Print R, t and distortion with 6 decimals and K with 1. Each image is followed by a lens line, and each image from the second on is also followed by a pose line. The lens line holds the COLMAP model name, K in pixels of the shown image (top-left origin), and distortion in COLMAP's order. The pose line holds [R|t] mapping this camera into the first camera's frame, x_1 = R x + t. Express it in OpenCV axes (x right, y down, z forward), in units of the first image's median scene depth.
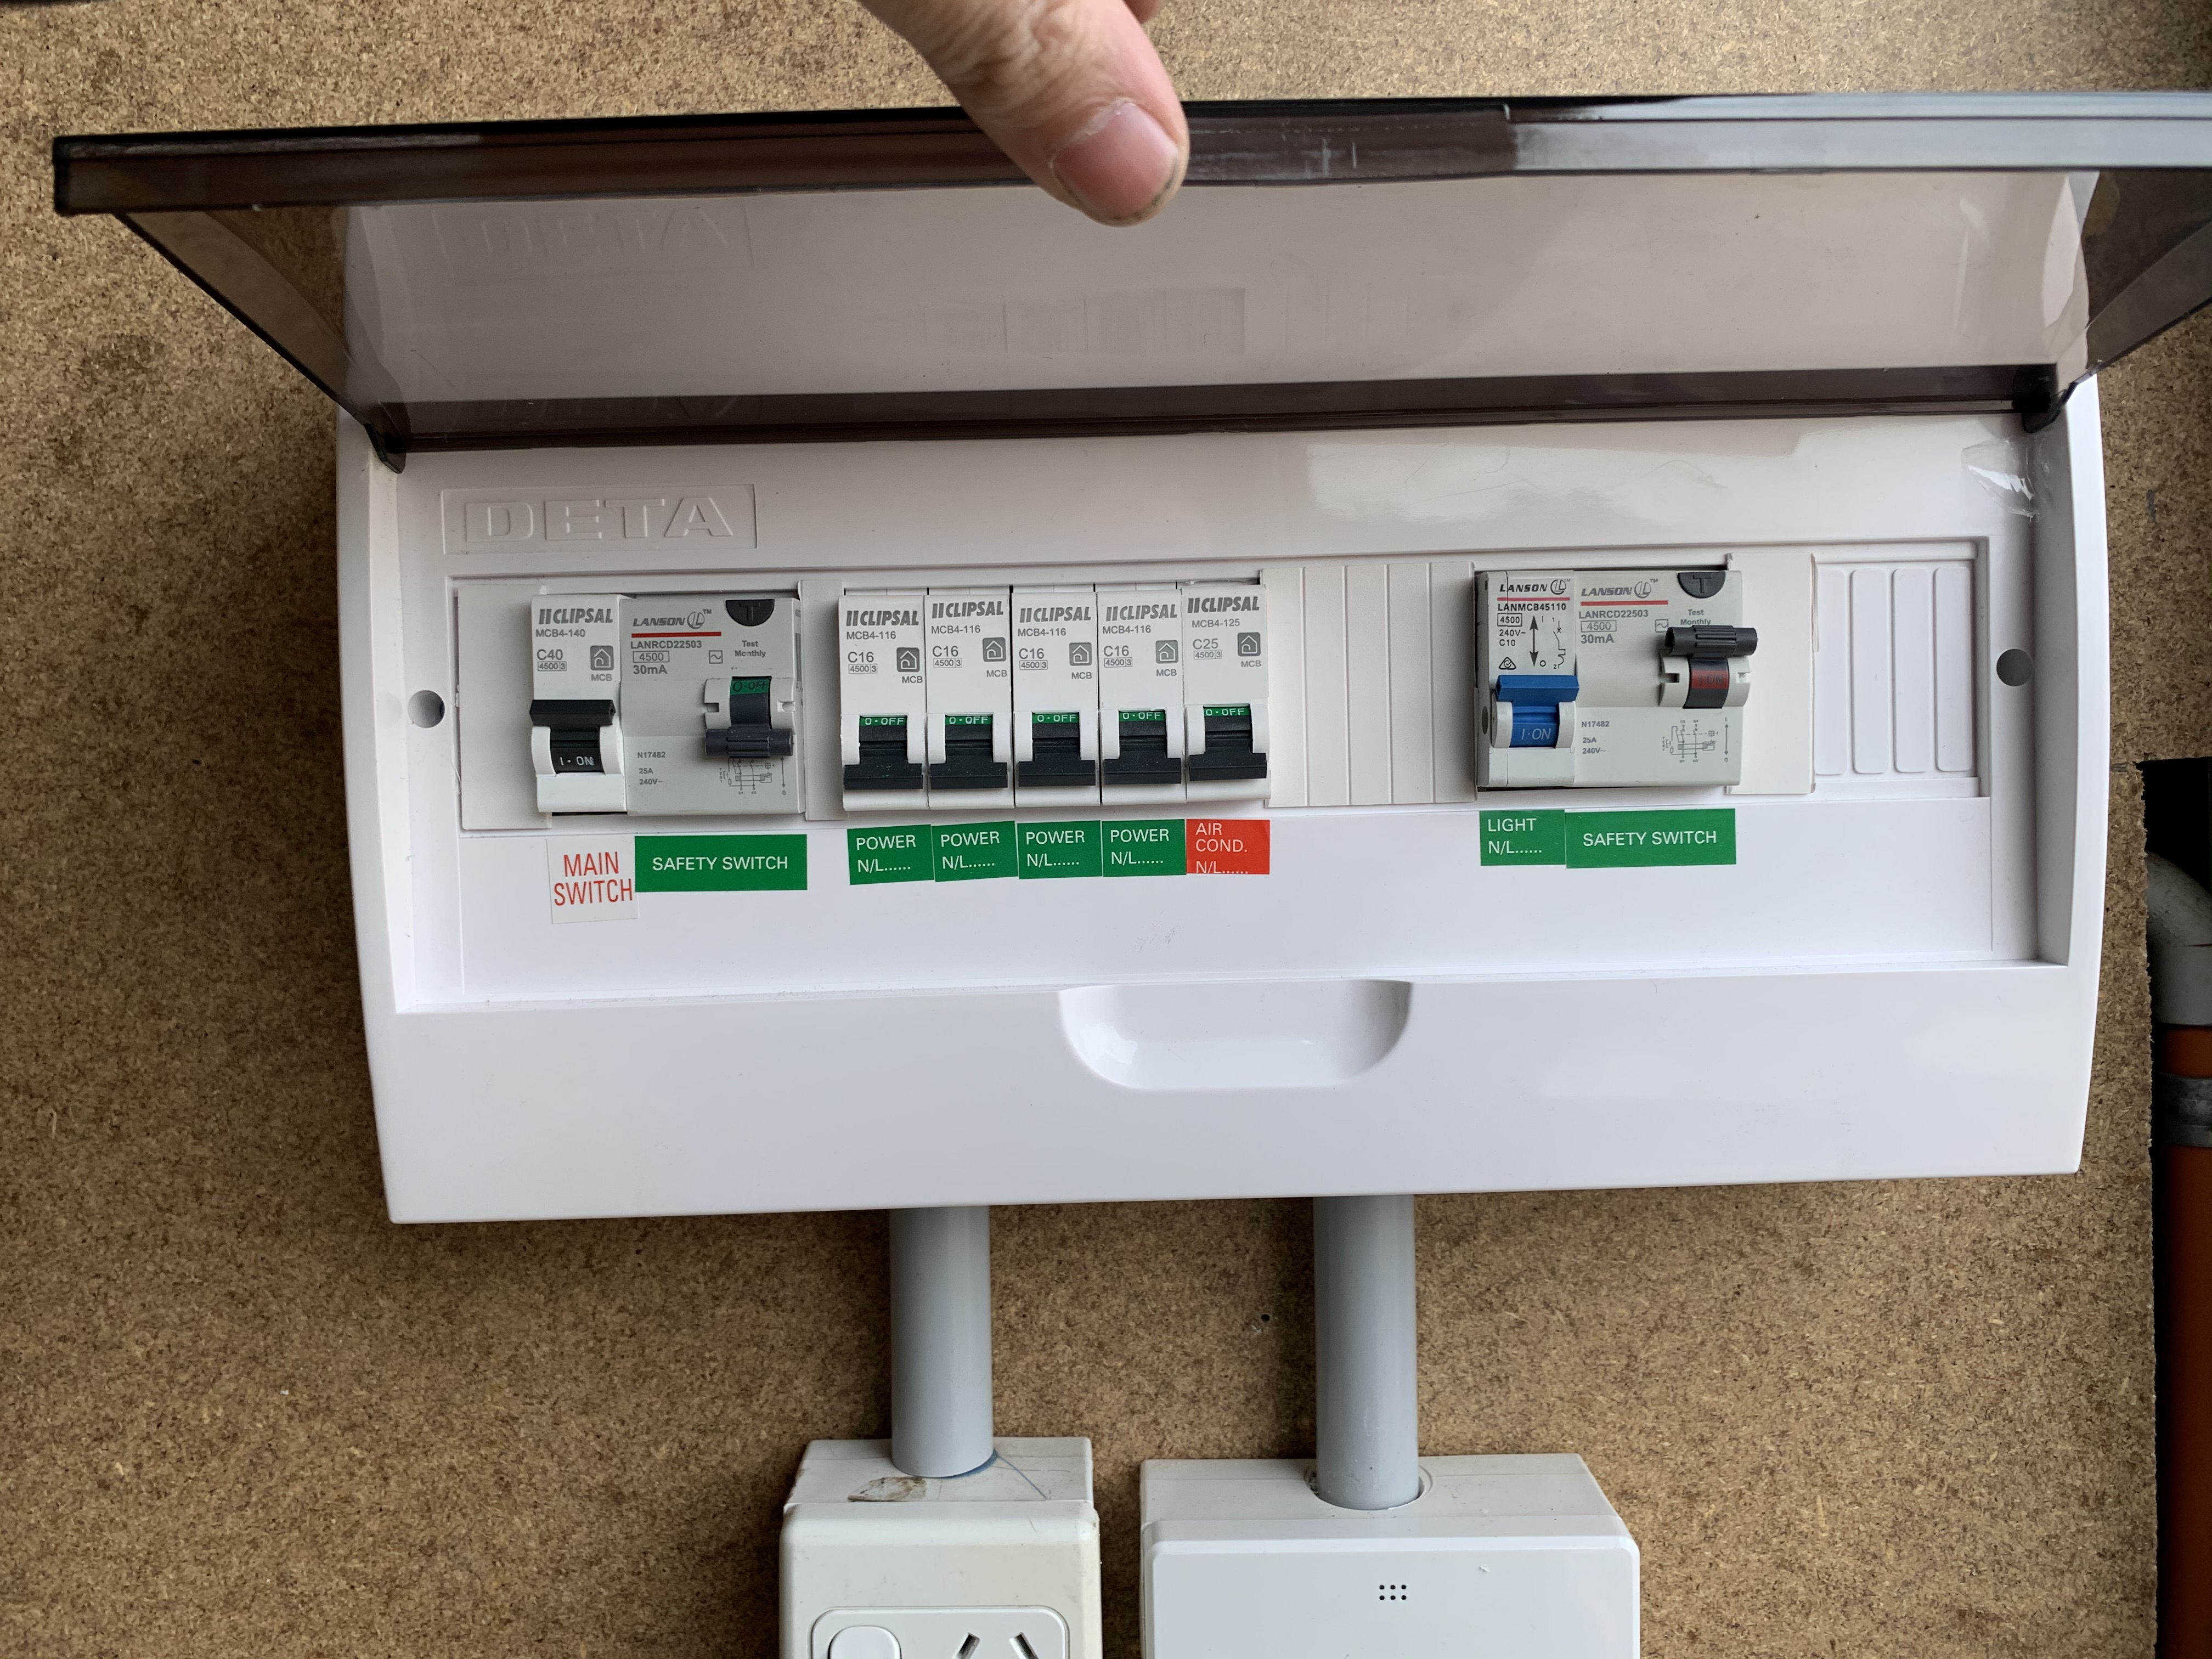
lens RADIAL K [[1710.2, 0, 1103.4], [0, 1710.2, 821.2], [0, 0, 1]] dist [0.011482, -0.014583]
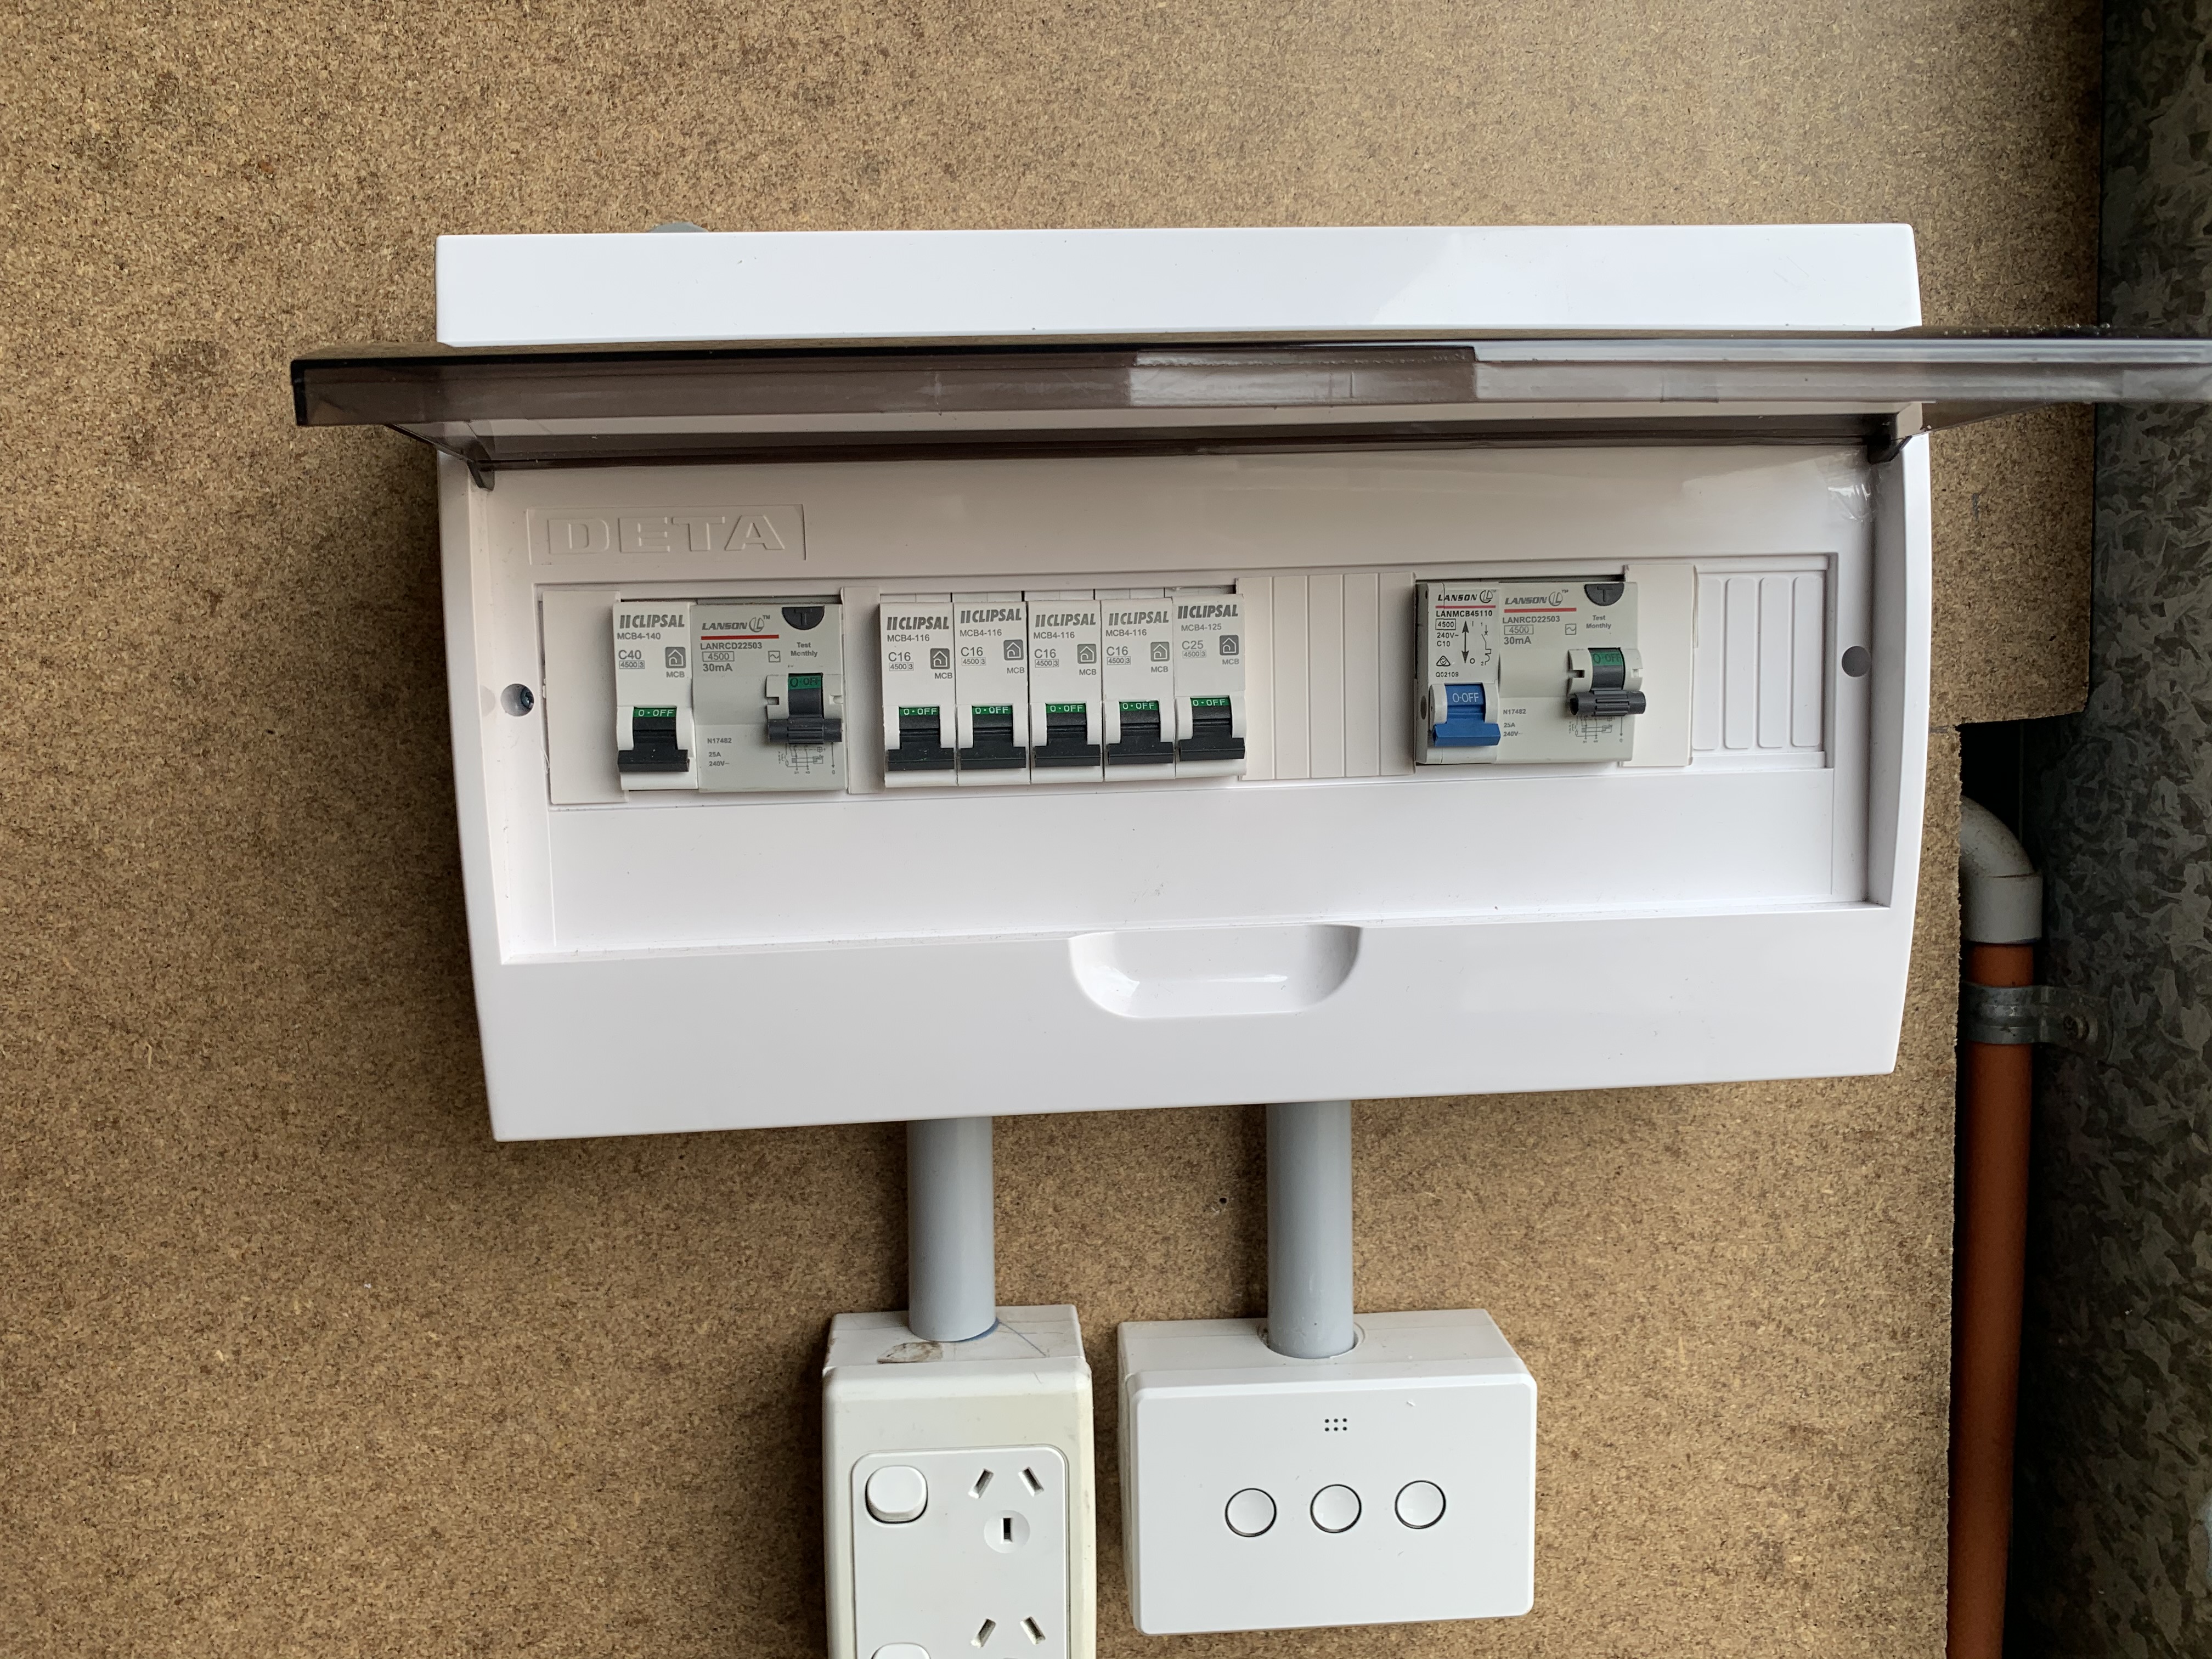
lens RADIAL K [[1710.2, 0, 1108.2], [0, 1710.2, 829.8], [0, 0, 1]] dist [0.011482, -0.014583]
pose [[0.997480, -0.007004, 0.070599, -0.067140], [0.001835, 0.997329, 0.073011, -0.050979], [-0.070922, -0.072697, 0.994829, -0.145008]]
